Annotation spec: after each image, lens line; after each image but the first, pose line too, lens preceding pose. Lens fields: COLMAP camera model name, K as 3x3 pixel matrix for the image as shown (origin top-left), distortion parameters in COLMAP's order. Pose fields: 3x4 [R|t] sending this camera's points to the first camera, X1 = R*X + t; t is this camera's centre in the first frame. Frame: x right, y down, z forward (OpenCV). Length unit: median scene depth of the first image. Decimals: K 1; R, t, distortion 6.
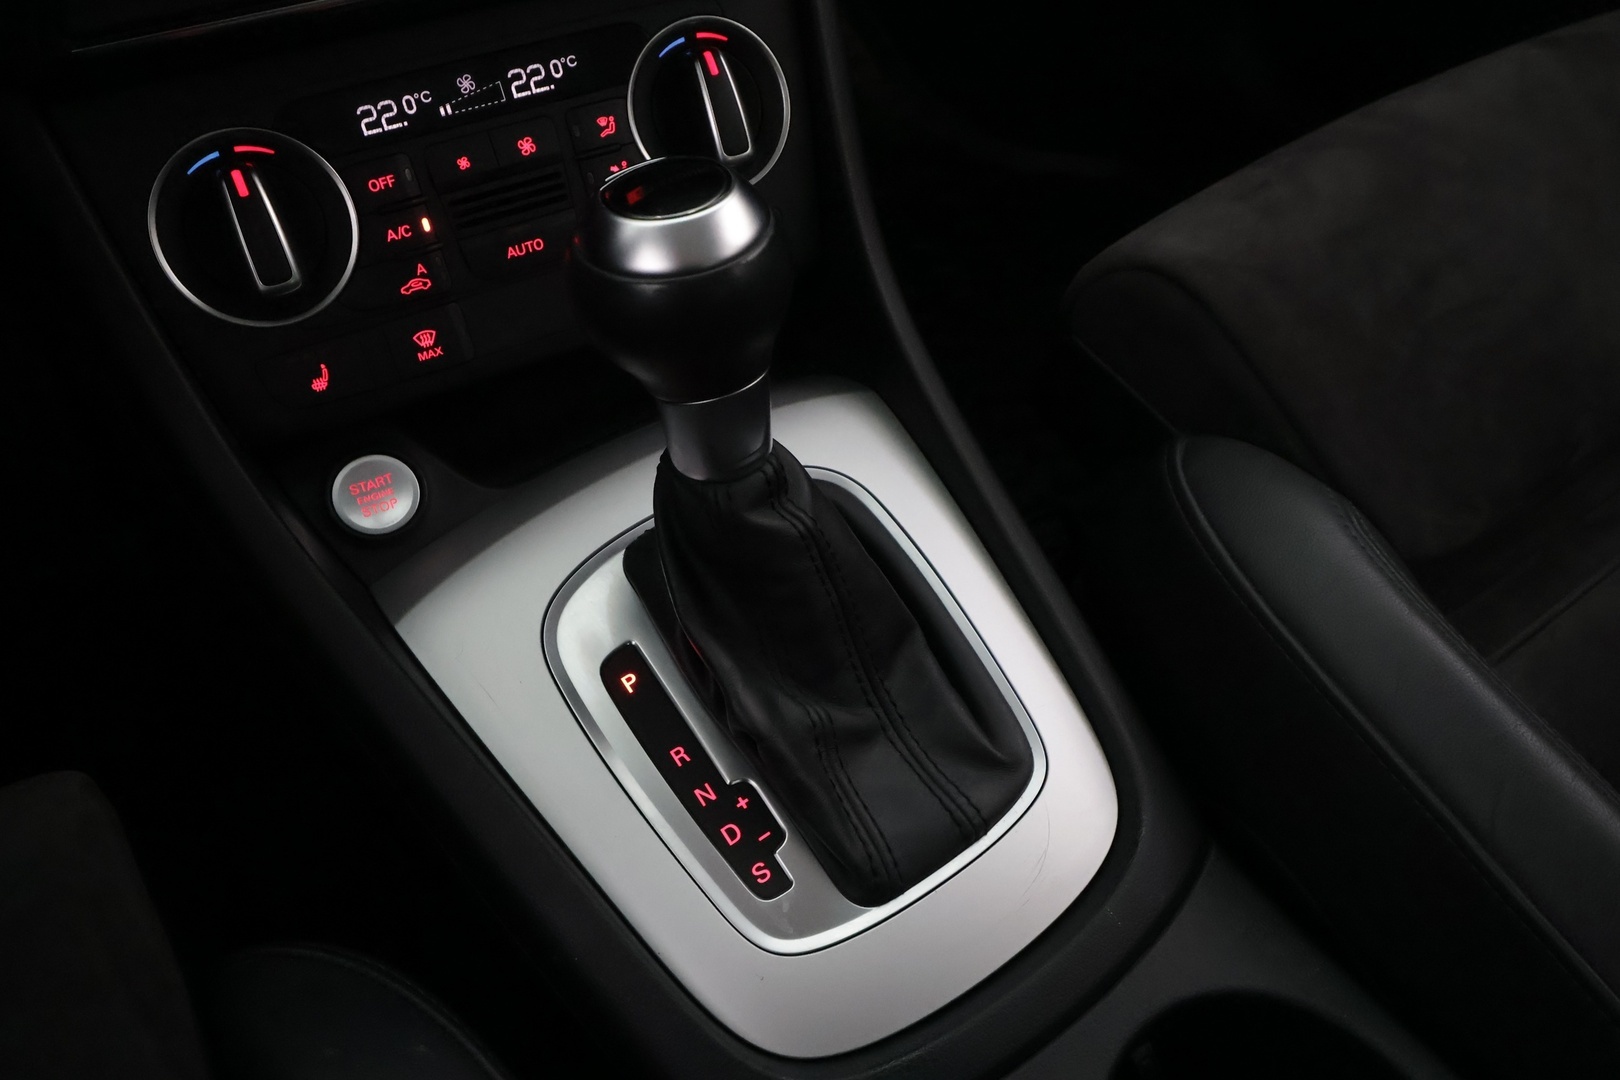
lens RADIAL K [[1288.4, 0, 812.8], [0, 1288.4, 534.1], [0, 0, 1]] dist [0.001789, 0.003809]
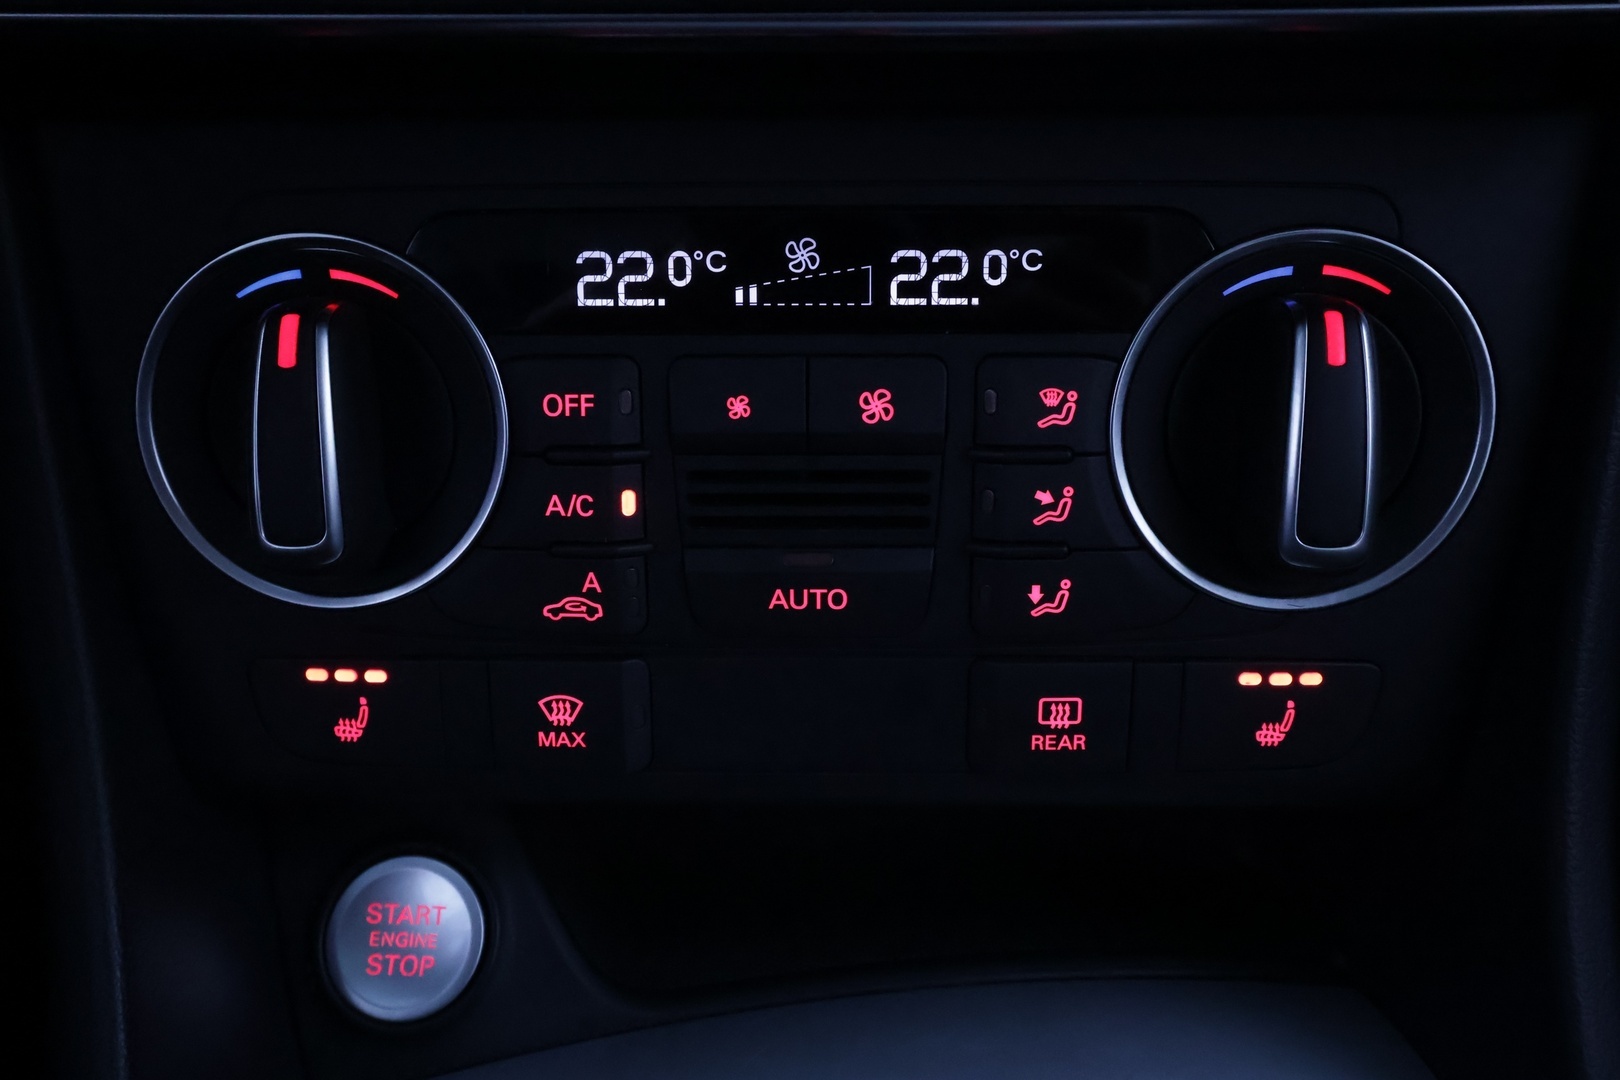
lens RADIAL K [[1288.4, 0, 806.0], [0, 1288.4, 547.9], [0, 0, 1]] dist [0.001789, 0.003809]
pose [[0.872242, 0.315828, -0.373426, -0.051539], [-0.349988, 0.936406, -0.025523, -0.232998], [0.341617, 0.152957, 0.927309, 0.564593]]
